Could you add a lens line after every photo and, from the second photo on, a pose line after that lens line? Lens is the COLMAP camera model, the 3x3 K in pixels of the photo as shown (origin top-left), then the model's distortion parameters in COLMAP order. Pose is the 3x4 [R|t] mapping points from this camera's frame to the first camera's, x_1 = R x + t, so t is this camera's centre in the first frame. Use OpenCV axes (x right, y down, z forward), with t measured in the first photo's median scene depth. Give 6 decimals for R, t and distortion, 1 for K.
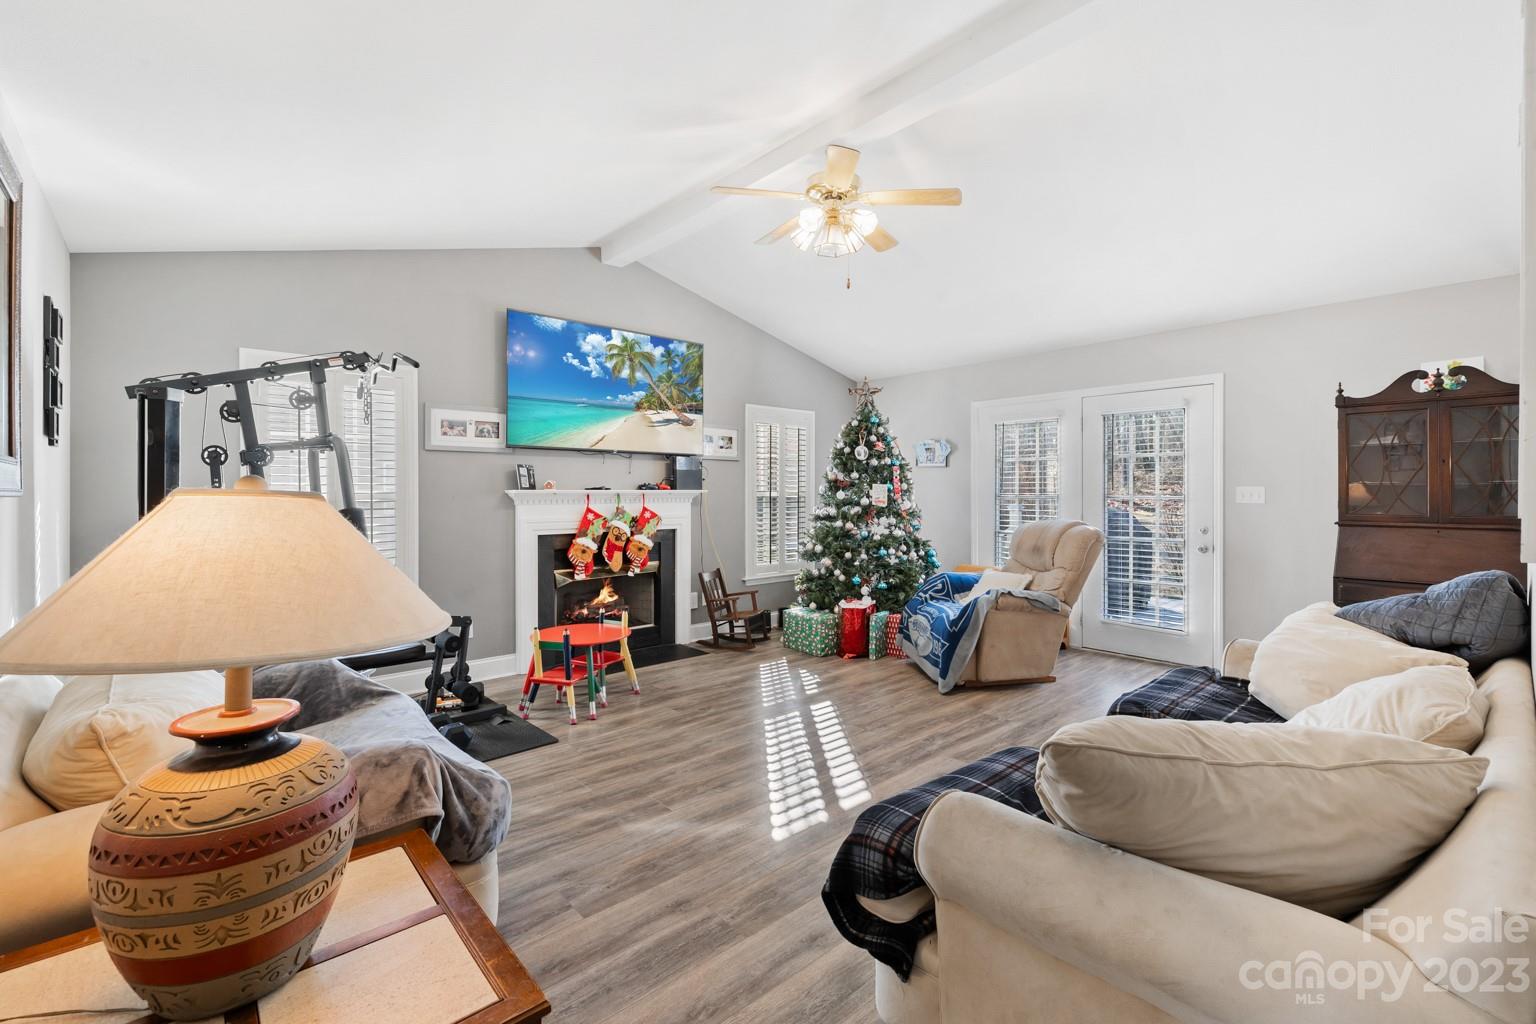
lens RADIAL K [[660.6, 0, 763.2], [0, 660.6, 489.7], [0, 0, 1]] dist [0.002121, -0.000435]
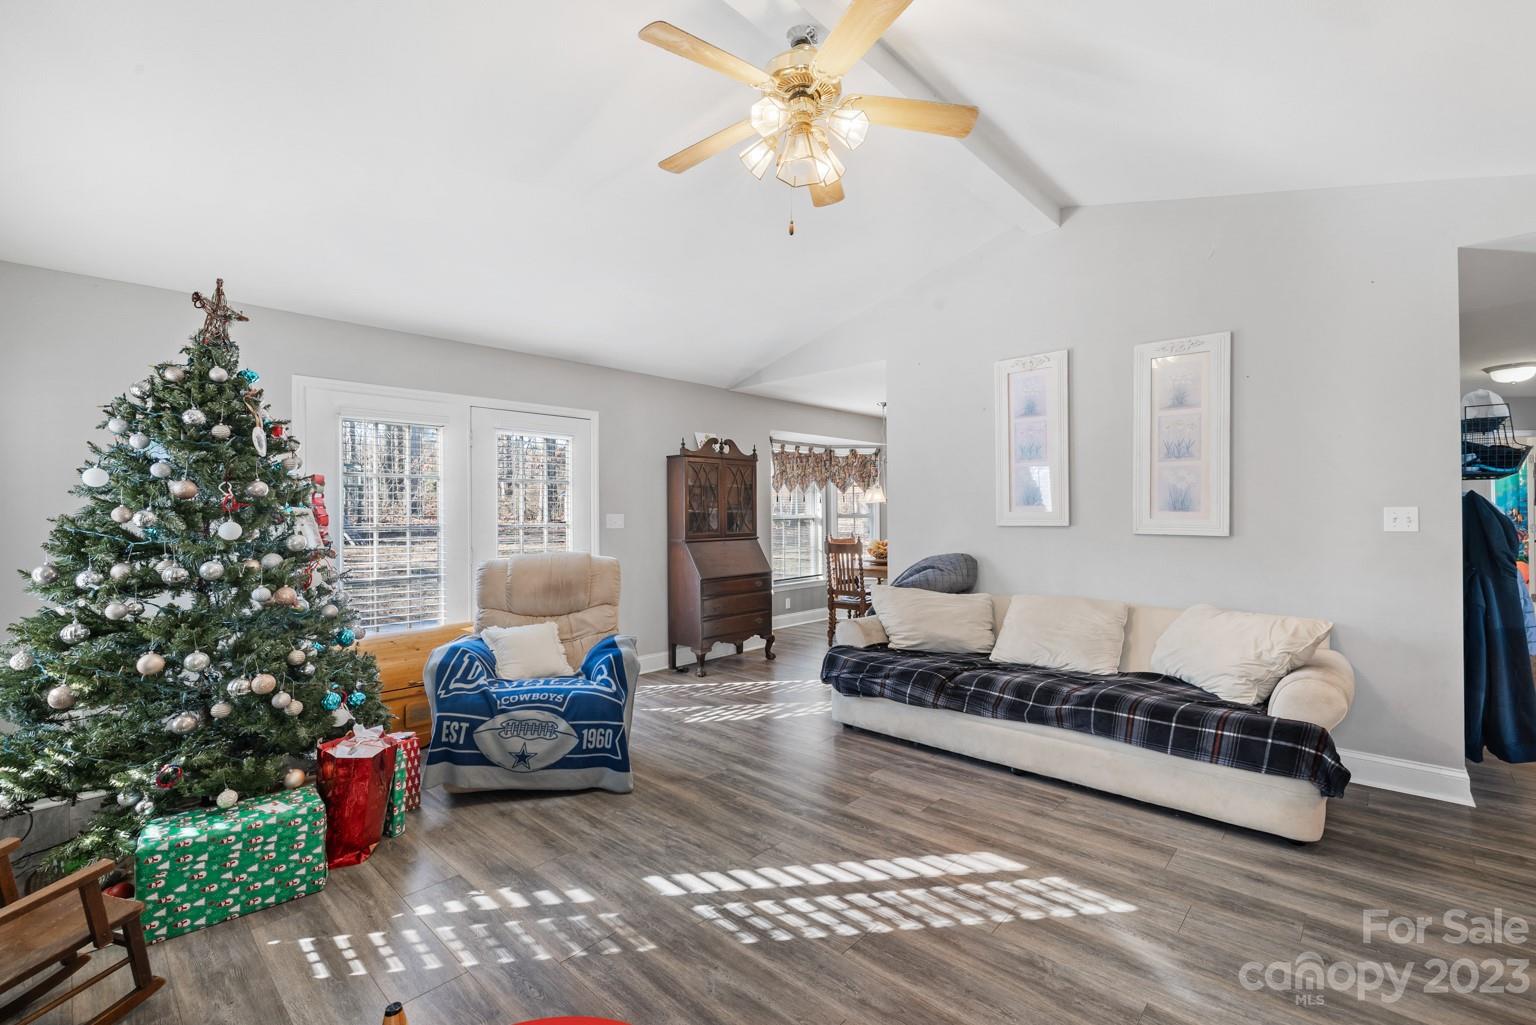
lens RADIAL K [[660.6, 0, 763.2], [0, 660.6, 511.1], [0, 0, 1]] dist [0.002121, -0.000435]
pose [[-0.089305, 0.005689, 0.995988, -0.554848], [0.003856, 0.999978, -0.005366, -0.000634], [-0.995997, 0.003361, -0.089325, 1.060110]]
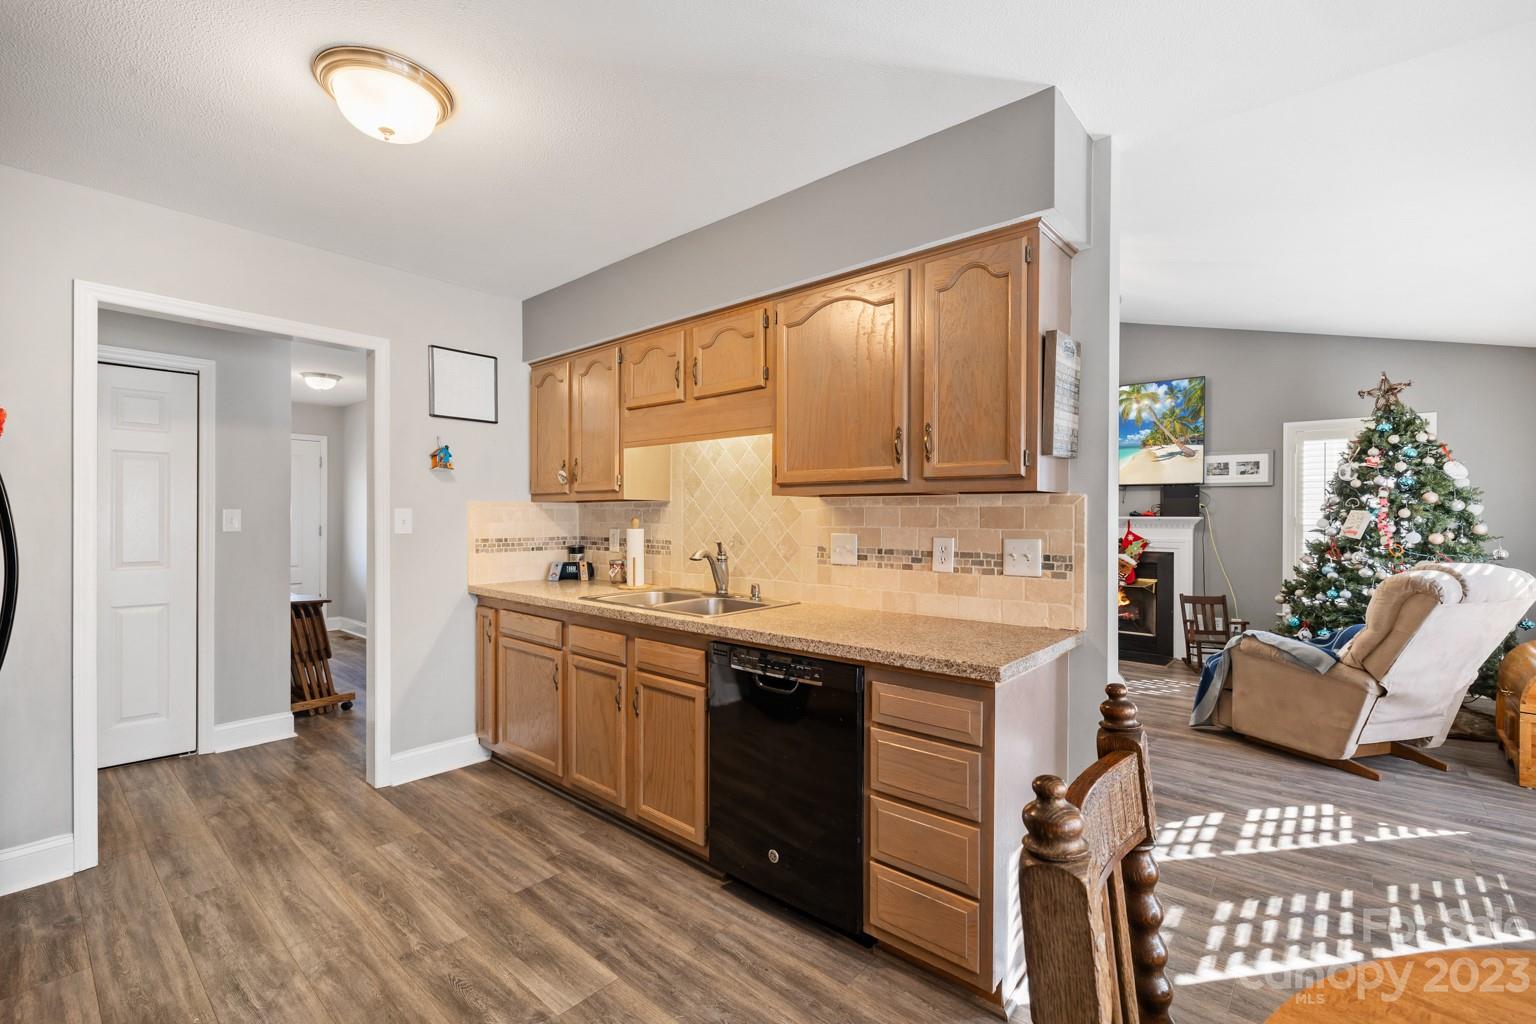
lens RADIAL K [[660.6, 0, 761.2], [0, 660.6, 512.3], [0, 0, 1]] dist [0.002121, -0.000435]
pose [[0.130467, -0.004410, -0.991443, 1.327051], [-0.001388, 0.999988, -0.004631, -0.000758], [0.991452, 0.001980, 0.130459, 0.282595]]
